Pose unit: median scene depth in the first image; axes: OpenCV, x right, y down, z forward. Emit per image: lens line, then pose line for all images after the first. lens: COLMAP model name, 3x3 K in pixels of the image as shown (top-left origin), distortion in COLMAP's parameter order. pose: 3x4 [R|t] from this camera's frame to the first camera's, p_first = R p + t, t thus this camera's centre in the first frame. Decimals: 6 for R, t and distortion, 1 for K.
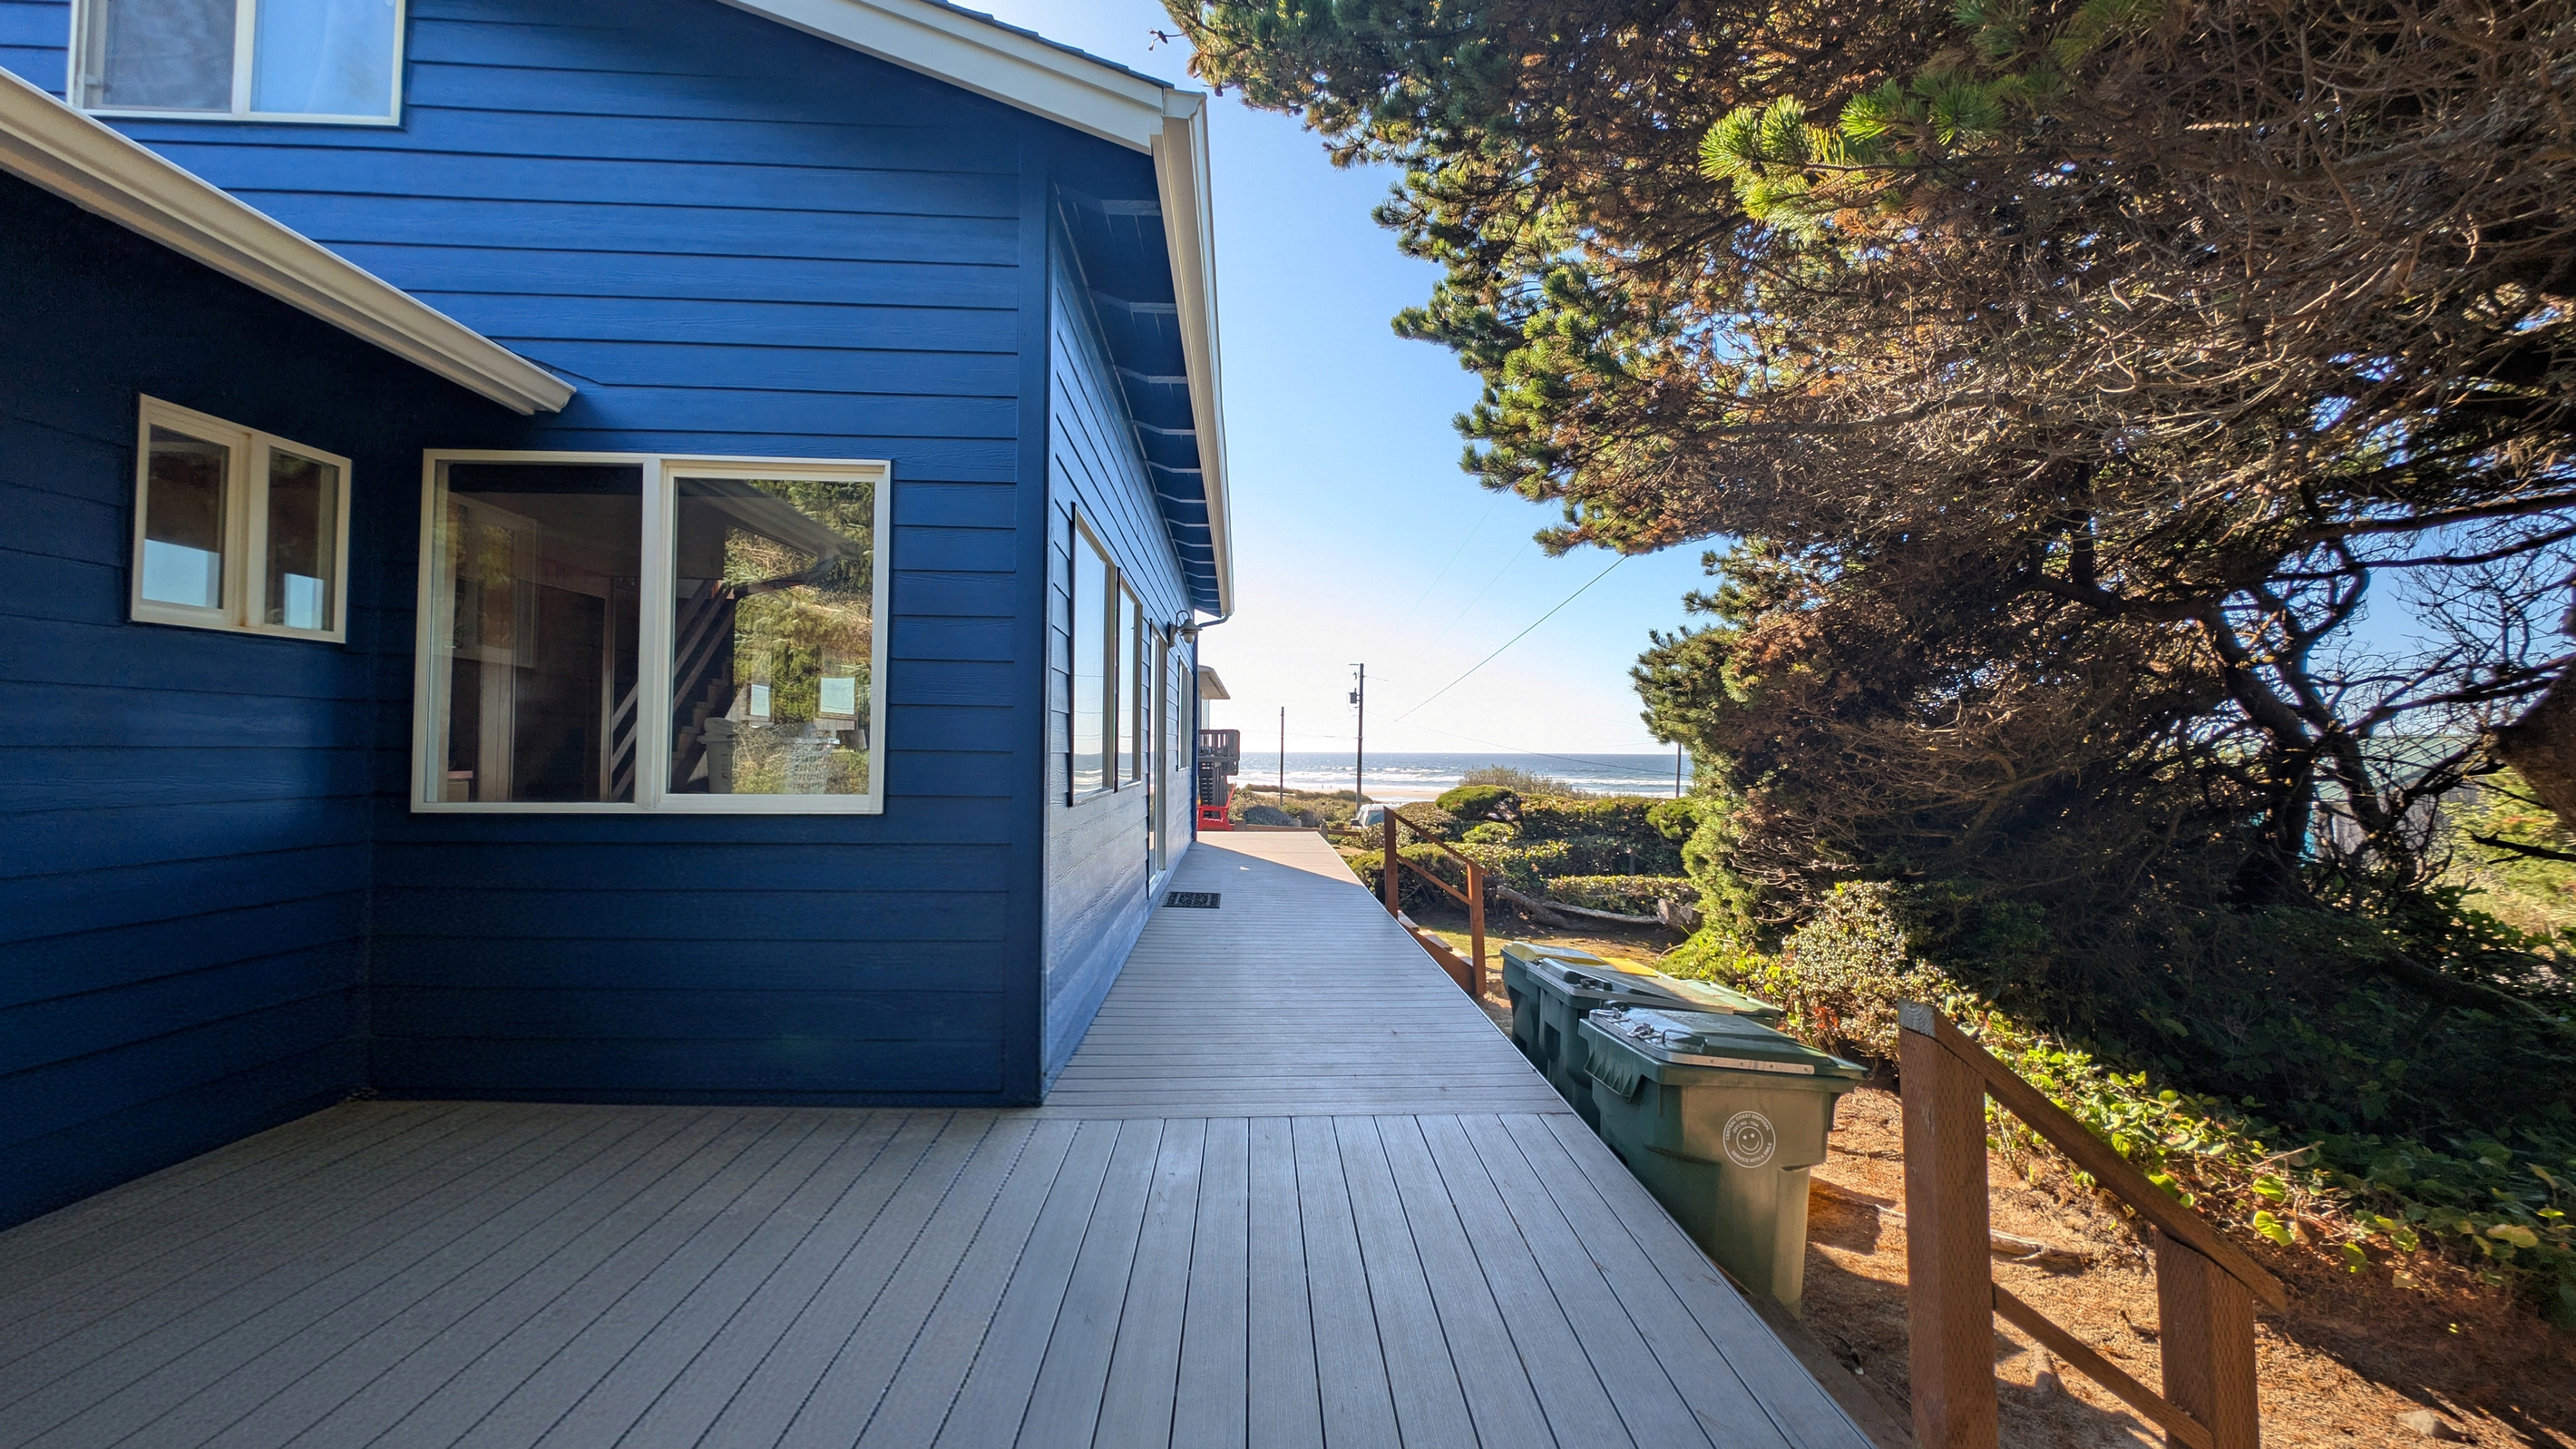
lens RADIAL K [[996.6, 0, 1288.0], [0, 996.6, 724.5], [0, 0, 1]] dist [-0.000401, 0.000006]
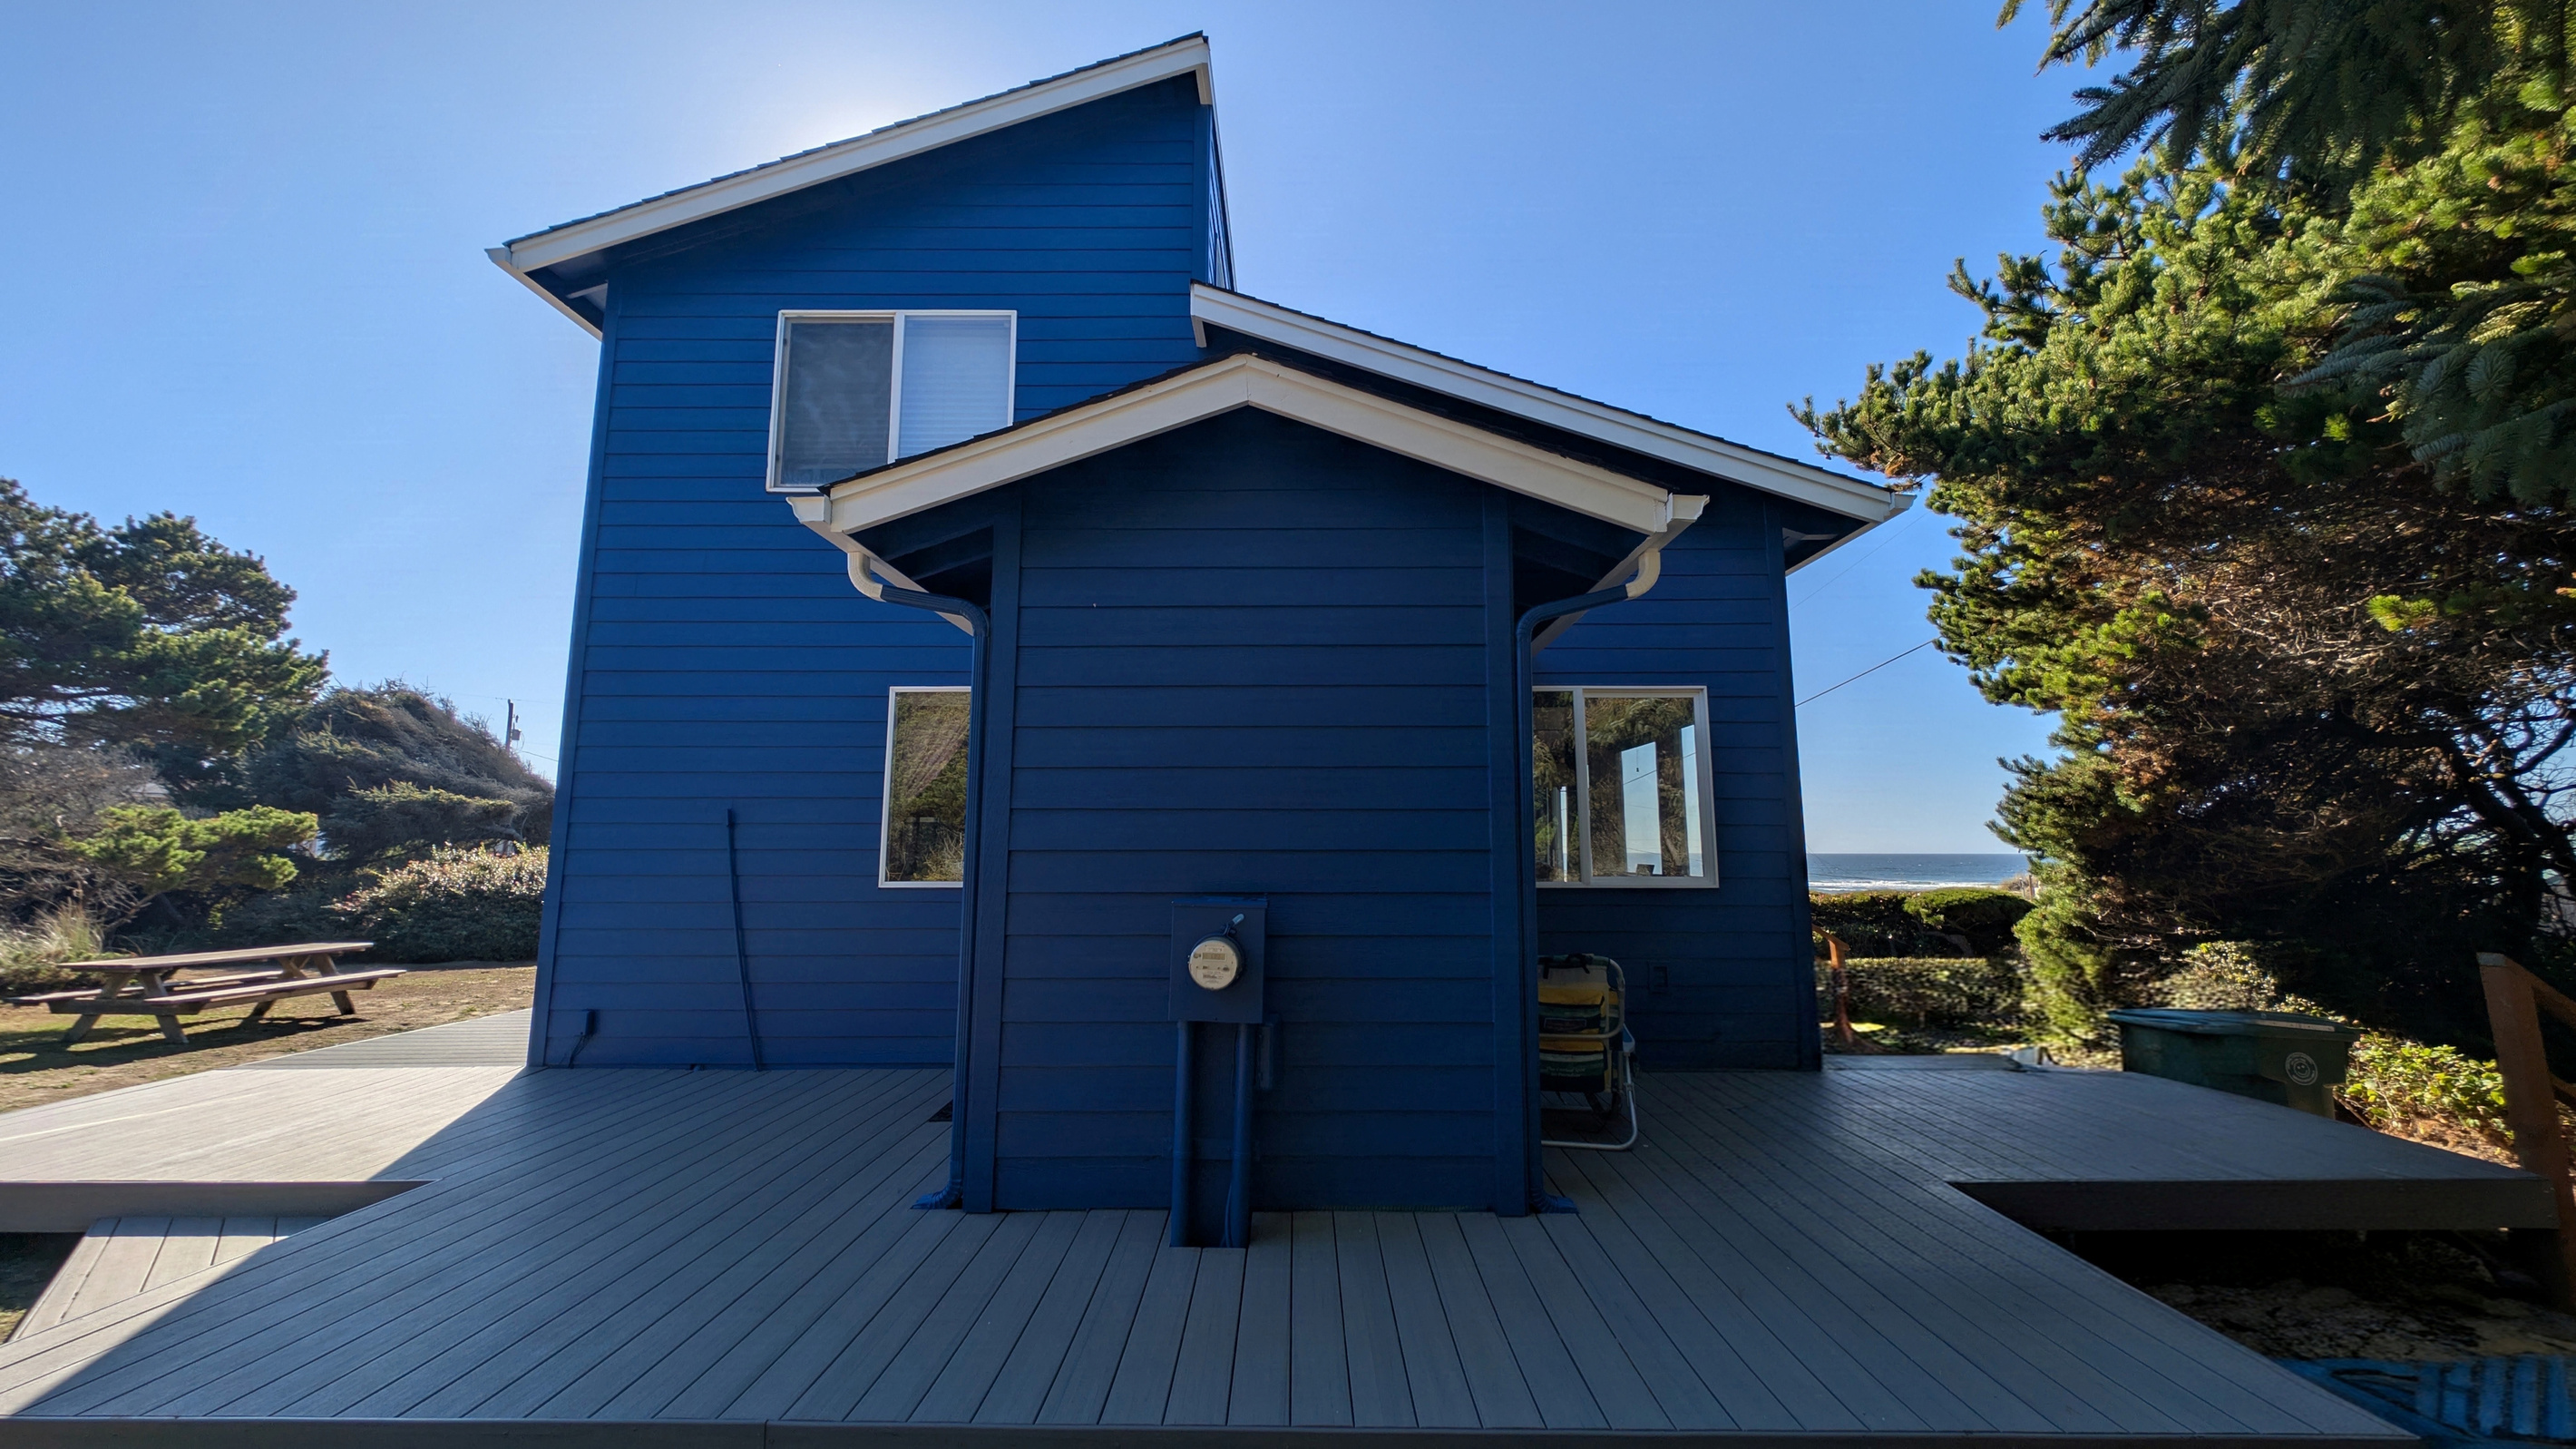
lens RADIAL K [[996.6, 0, 1288.0], [0, 996.6, 724.5], [0, 0, 1]] dist [-0.000401, 0.000006]
pose [[0.998823, -0.017274, -0.045318, -0.632856], [0.012445, 0.994420, -0.104754, -0.013943], [0.046875, 0.104067, 0.993465, -0.454991]]
